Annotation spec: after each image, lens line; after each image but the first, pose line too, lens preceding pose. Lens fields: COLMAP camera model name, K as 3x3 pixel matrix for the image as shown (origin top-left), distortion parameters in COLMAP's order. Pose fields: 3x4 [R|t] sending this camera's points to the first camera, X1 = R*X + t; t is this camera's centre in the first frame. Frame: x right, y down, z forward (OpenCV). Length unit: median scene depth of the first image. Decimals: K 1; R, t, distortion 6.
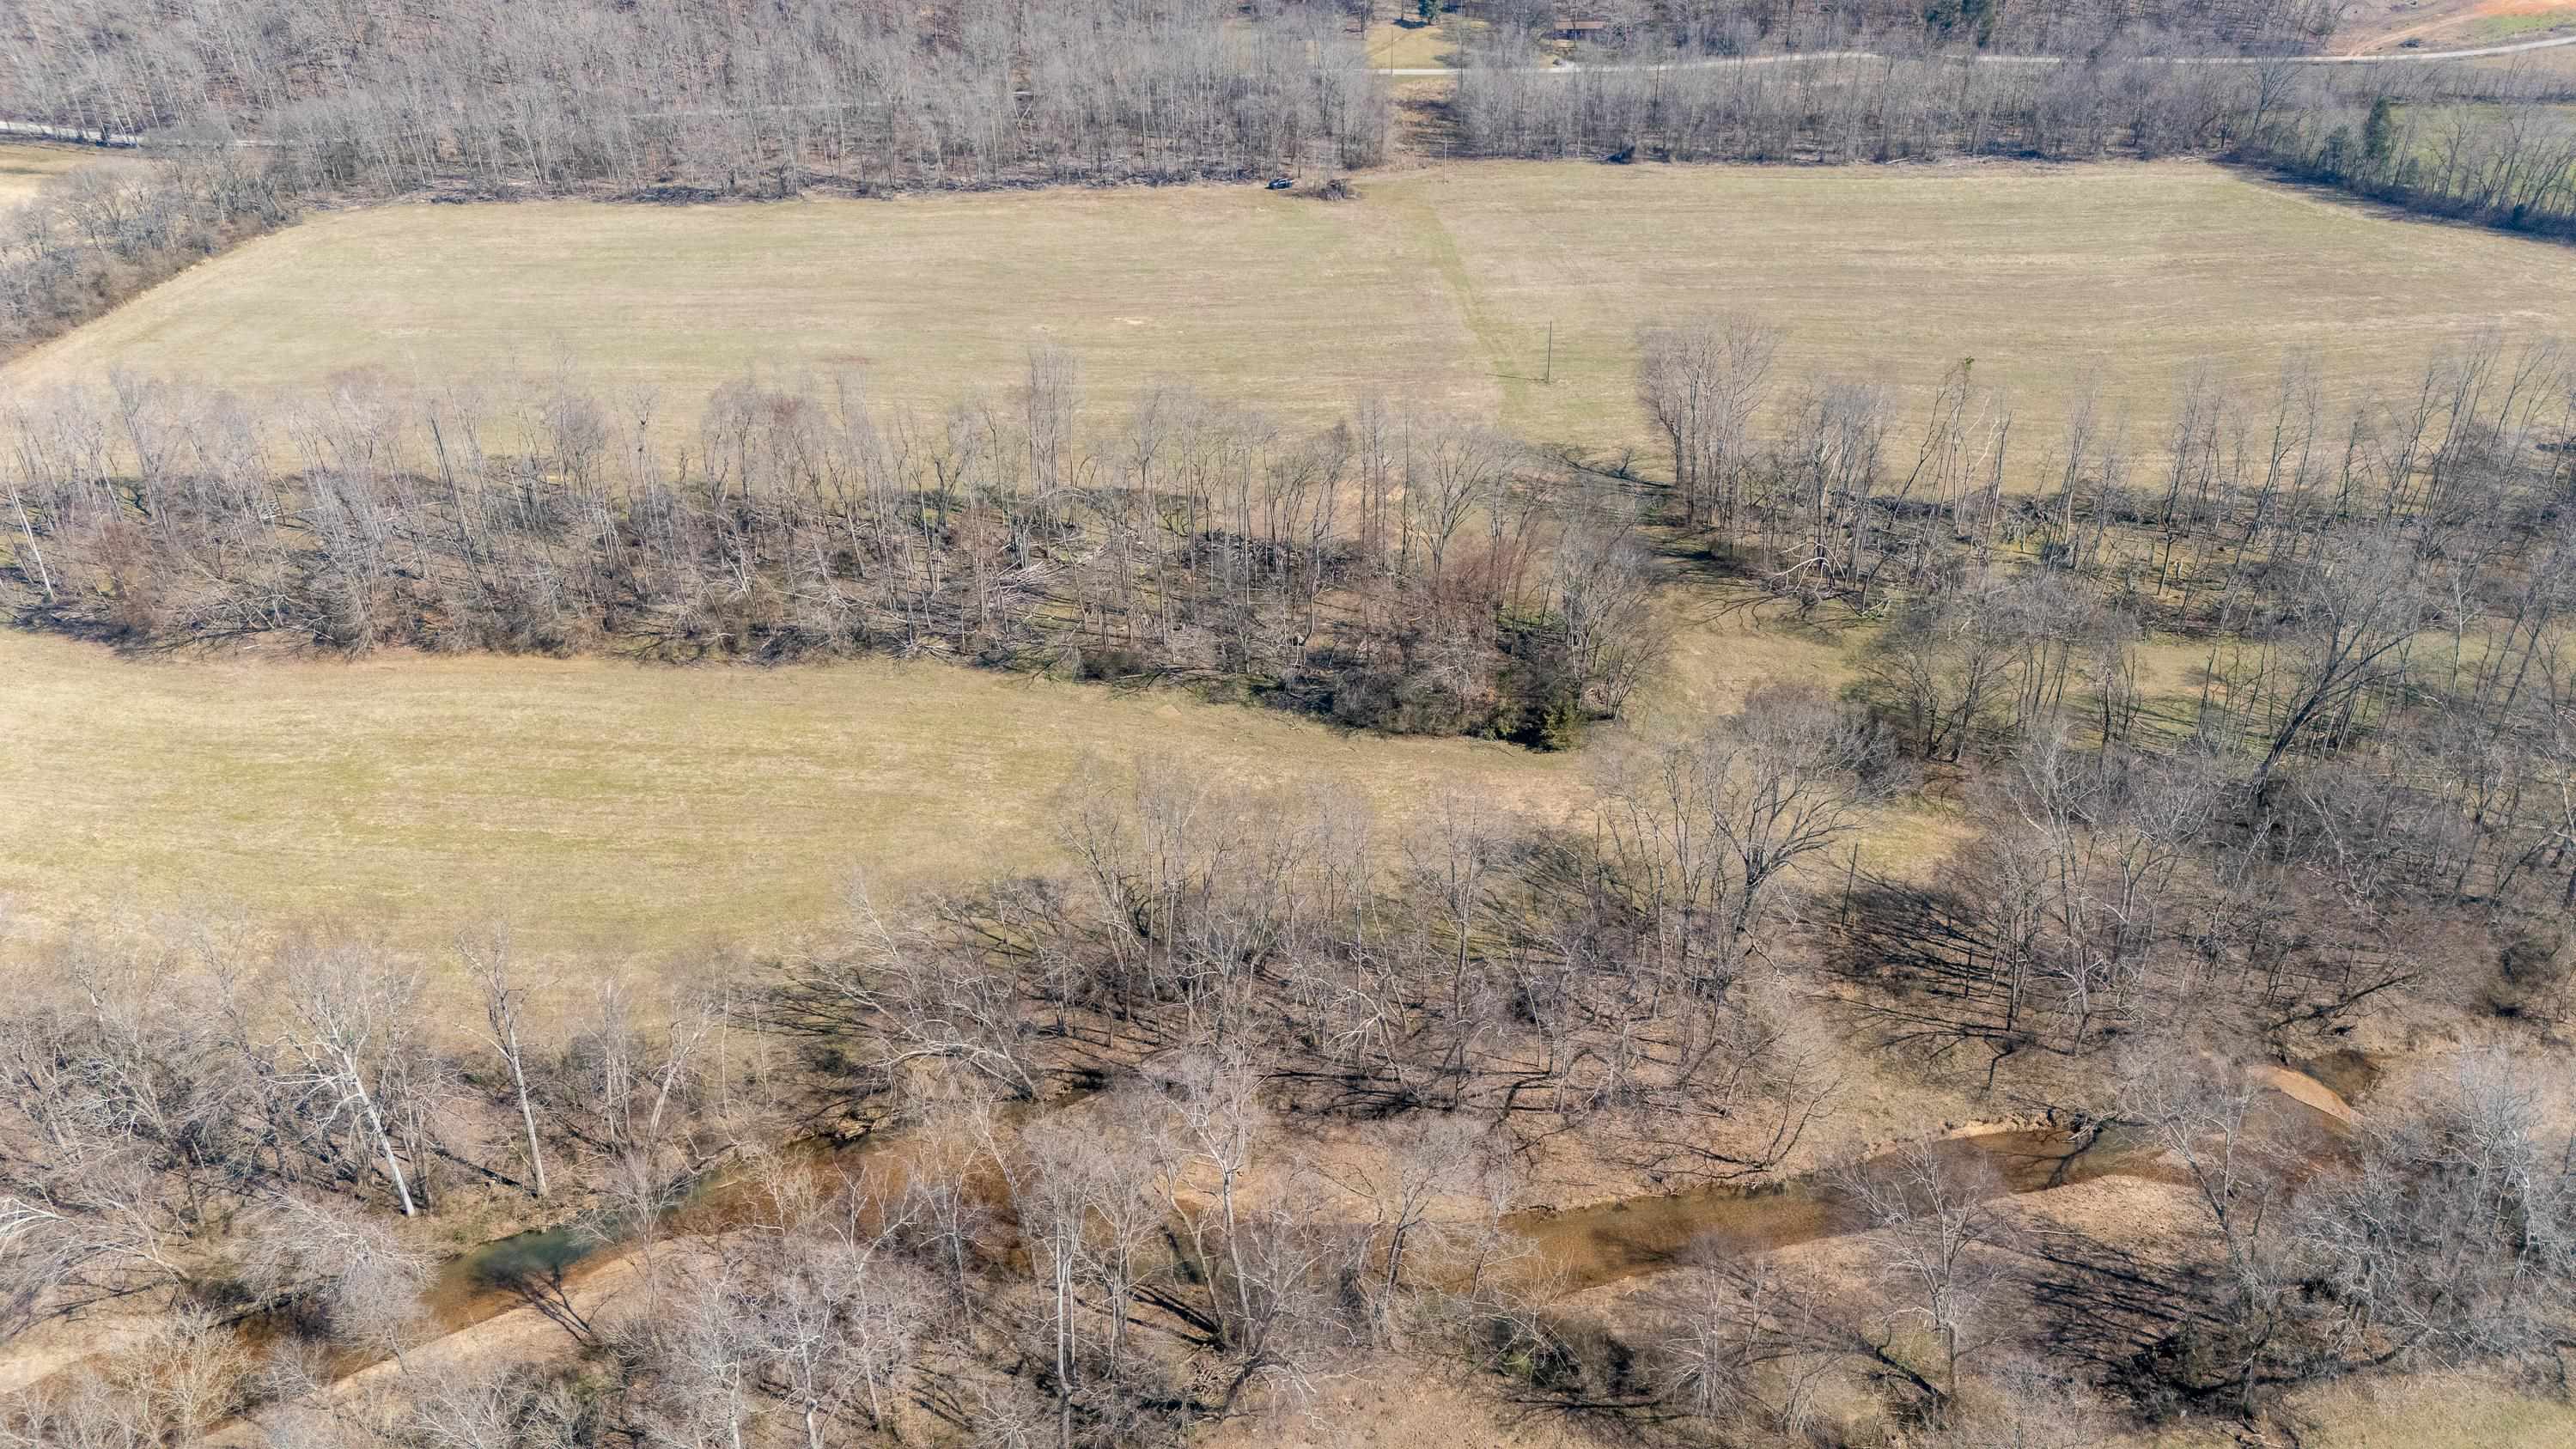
lens RADIAL K [[1870.5, 0, 1290.3], [0, 1870.5, 727.8], [0, 0, 1]] dist [0.070619, -0.067949]
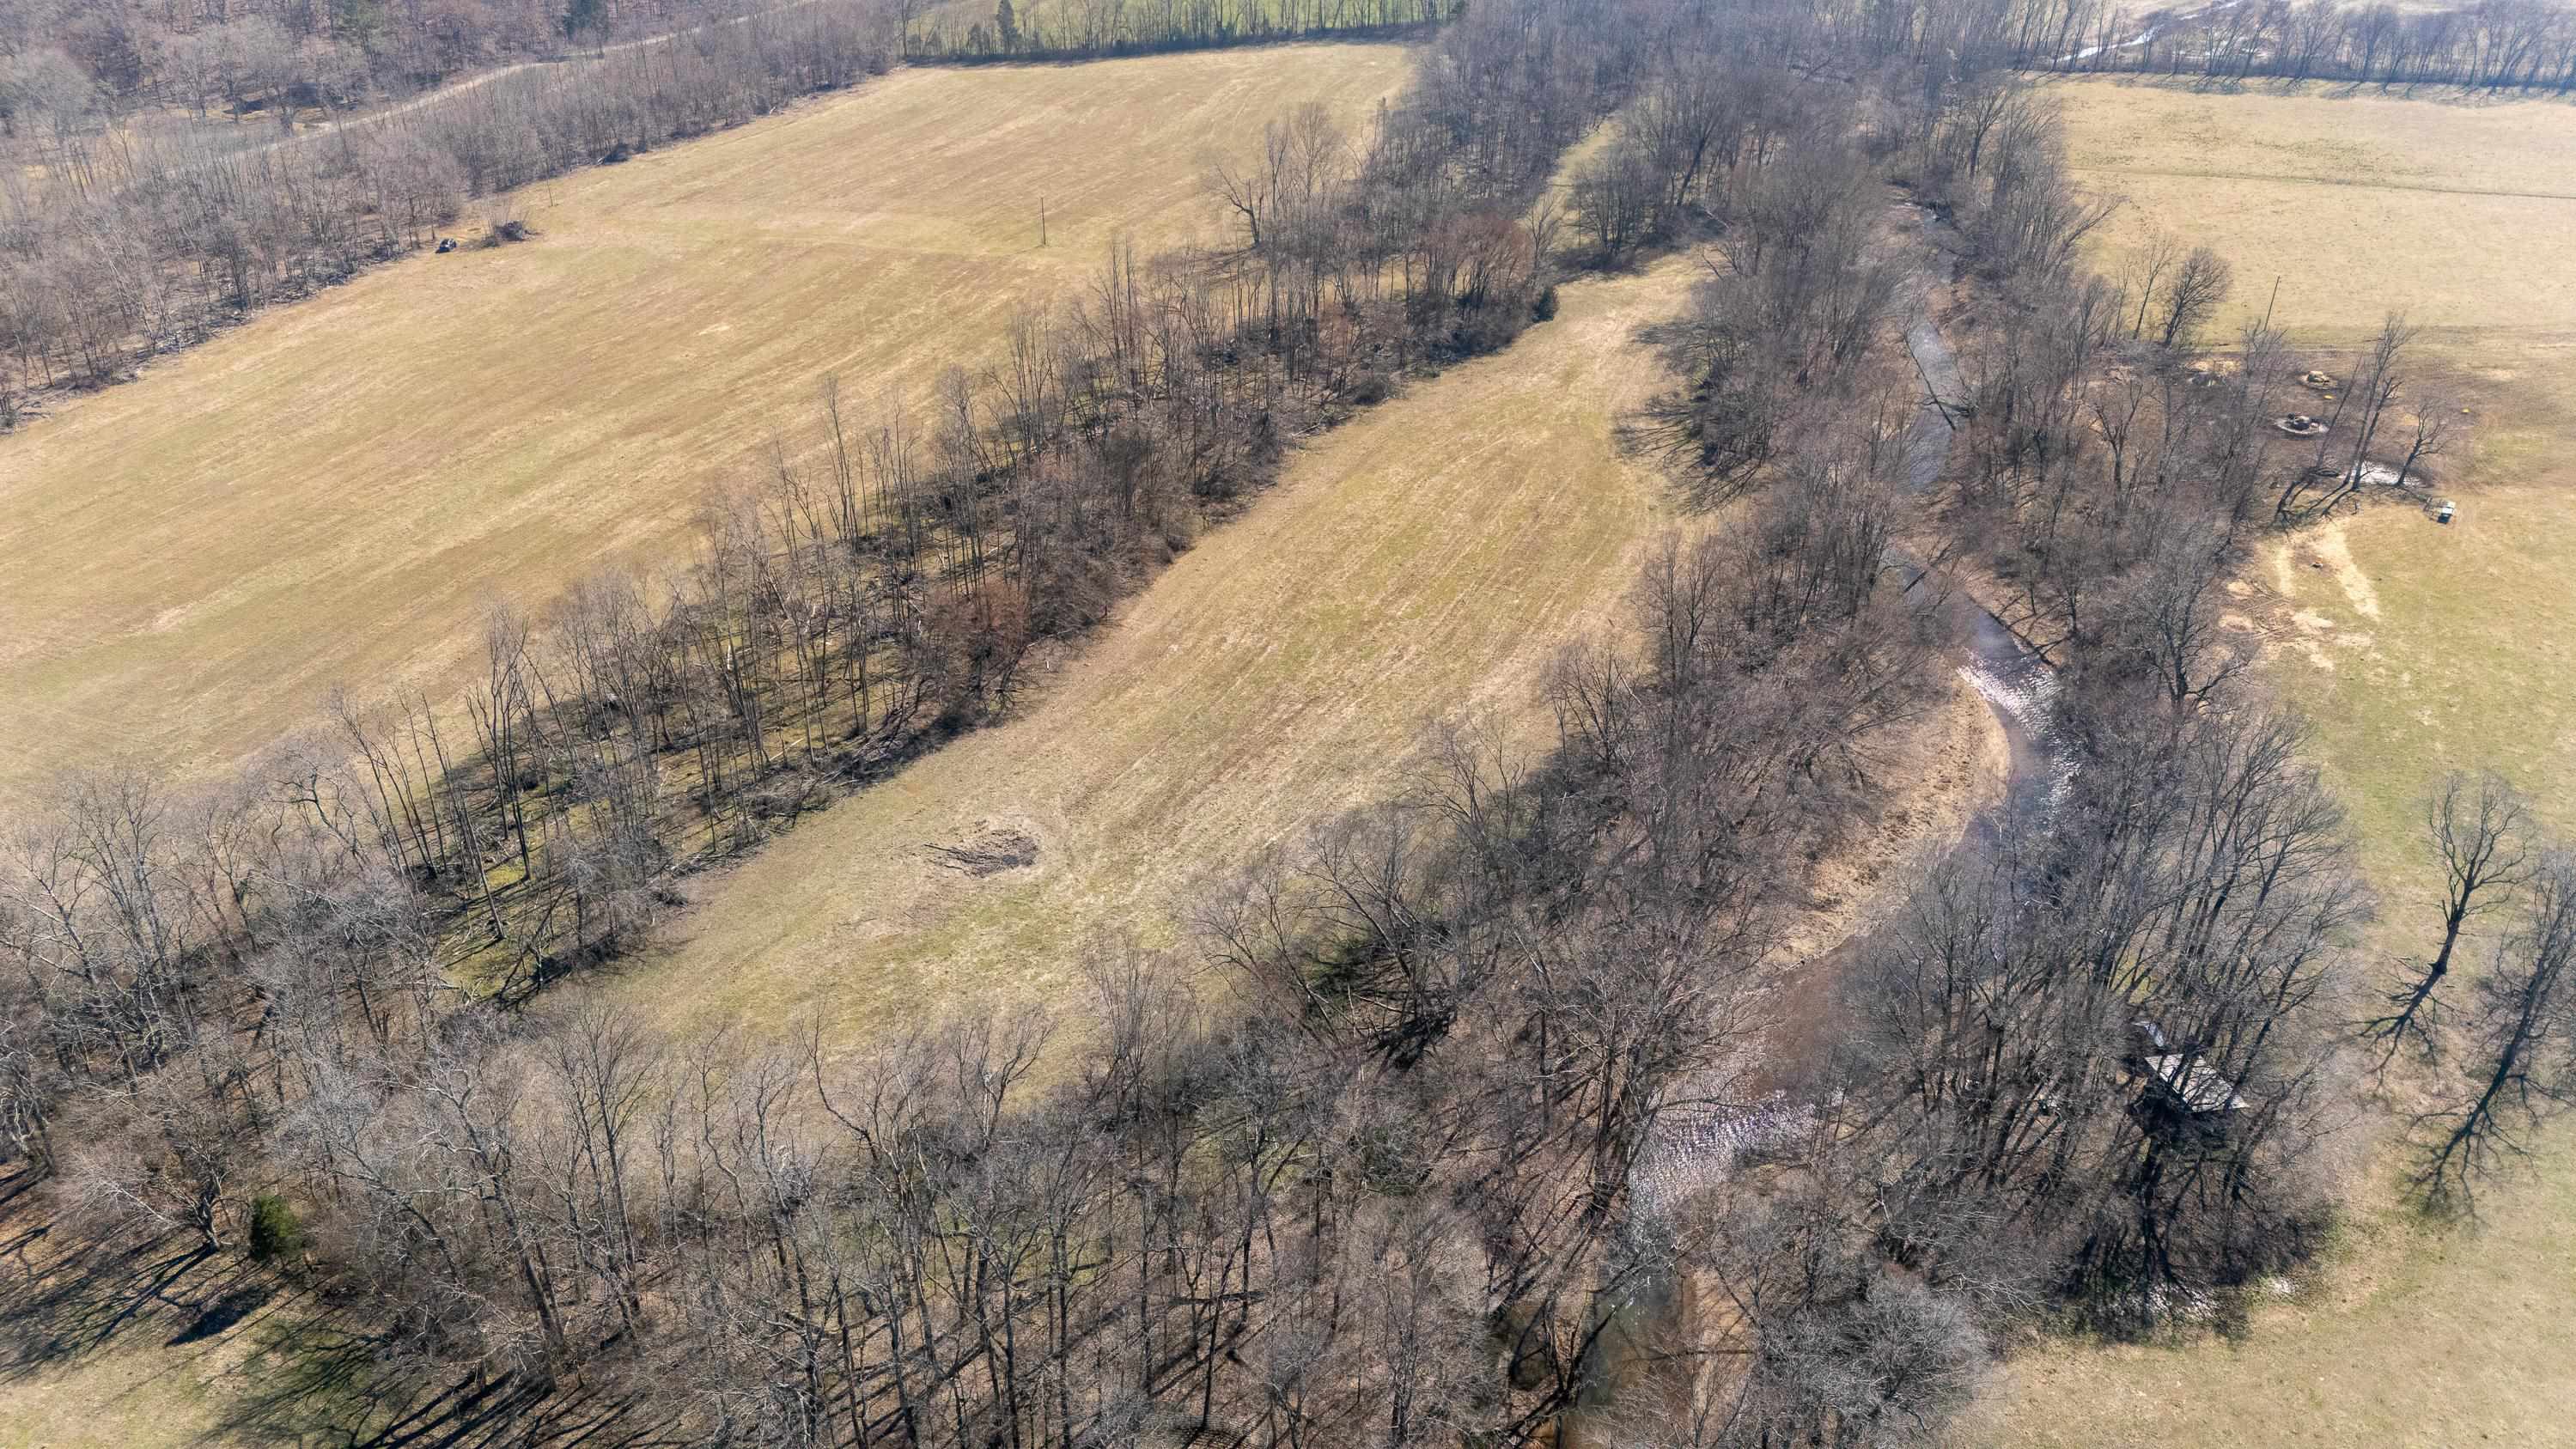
lens RADIAL K [[1870.5, 0, 1298.0], [0, 1870.5, 738.6], [0, 0, 1]] dist [0.070619, -0.067949]
pose [[0.345477, -0.466898, 0.814034, -0.776980], [0.490741, 0.829270, 0.267366, -0.123621], [-0.799887, 0.307111, 0.515620, 0.217891]]
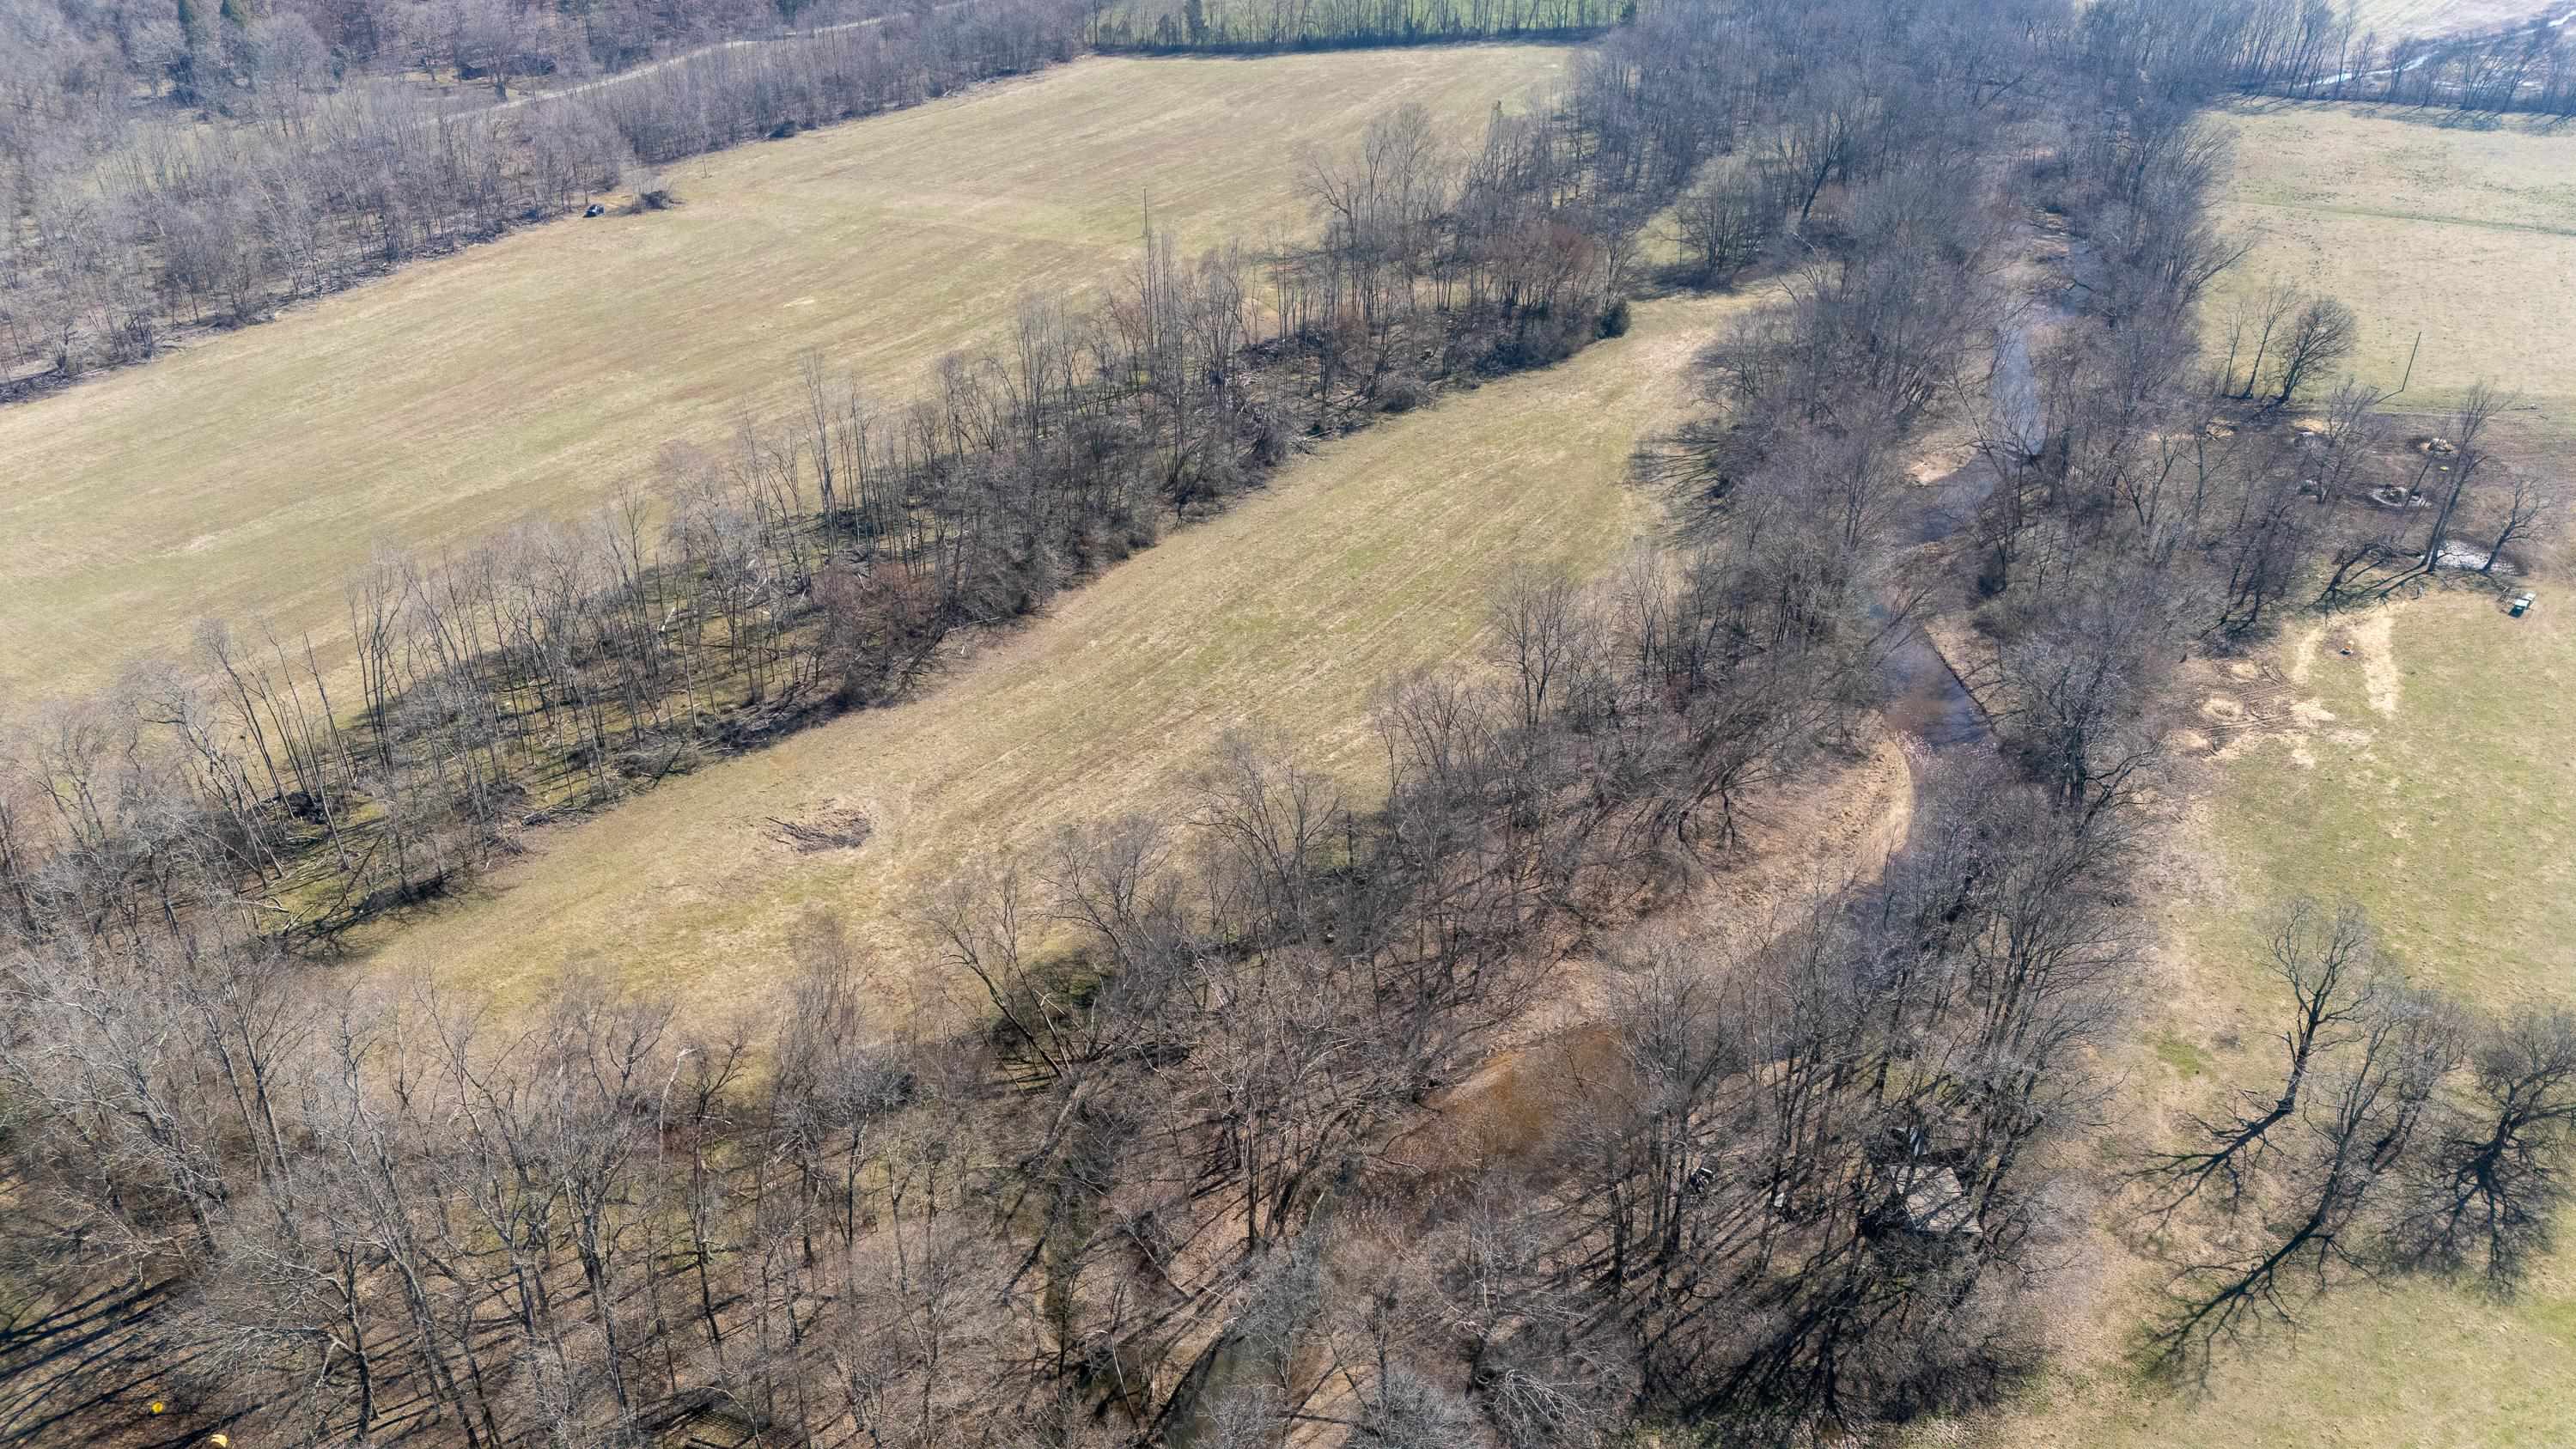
lens RADIAL K [[1870.5, 0, 1296.6], [0, 1870.5, 739.8], [0, 0, 1]] dist [0.070619, -0.067949]
pose [[0.500749, -0.432434, 0.749835, -0.718556], [0.452224, 0.869340, 0.199352, -0.070154], [-0.738068, 0.239268, 0.630878, 0.131657]]
